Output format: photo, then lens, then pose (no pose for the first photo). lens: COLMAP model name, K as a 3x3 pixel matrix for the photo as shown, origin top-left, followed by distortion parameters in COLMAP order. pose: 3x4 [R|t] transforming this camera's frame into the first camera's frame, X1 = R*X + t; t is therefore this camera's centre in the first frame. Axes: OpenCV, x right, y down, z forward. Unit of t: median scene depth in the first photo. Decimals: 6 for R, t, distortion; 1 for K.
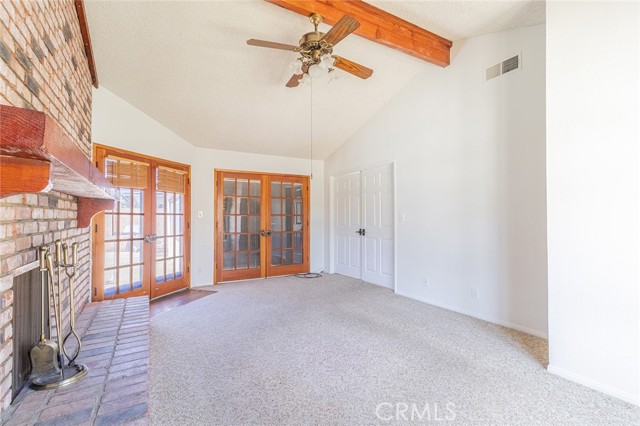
lens RADIAL K [[293.3, 0, 322.2], [0, 293.3, 214.1], [0, 0, 1]] dist [0.002570, -0.000157]
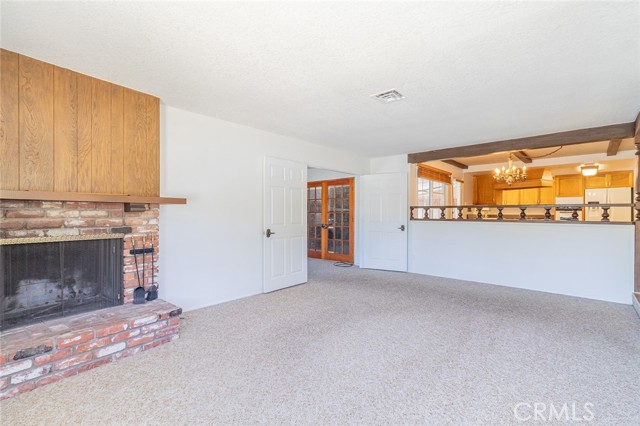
lens RADIAL K [[293.3, 0, 322.2], [0, 293.3, 214.1], [0, 0, 1]] dist [0.002570, -0.000157]
pose [[0.289146, 0.000570, -0.957285, 1.072285], [0.011110, 0.999930, 0.003951, 0.005162], [0.957221, -0.011777, 0.289119, 0.611869]]
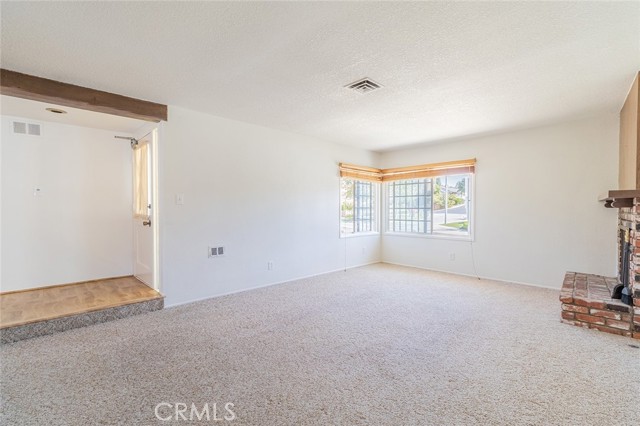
lens RADIAL K [[293.3, 0, 322.2], [0, 293.3, 214.1], [0, 0, 1]] dist [0.002570, -0.000157]
pose [[-0.218451, -0.015331, 0.975728, 0.106892], [-0.012461, 0.999839, 0.012920, 0.011519], [-0.975768, -0.009336, -0.218607, 1.067092]]
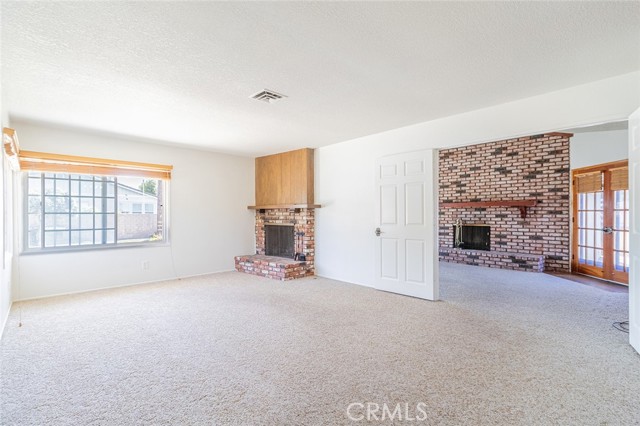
lens RADIAL K [[293.3, 0, 322.2], [0, 293.3, 214.1], [0, 0, 1]] dist [0.002570, -0.000157]
pose [[-0.976213, 0.003947, -0.216777, 0.616428], [0.006814, 0.999899, -0.012479, 0.017081], [0.216706, -0.013660, -0.976141, 1.432933]]
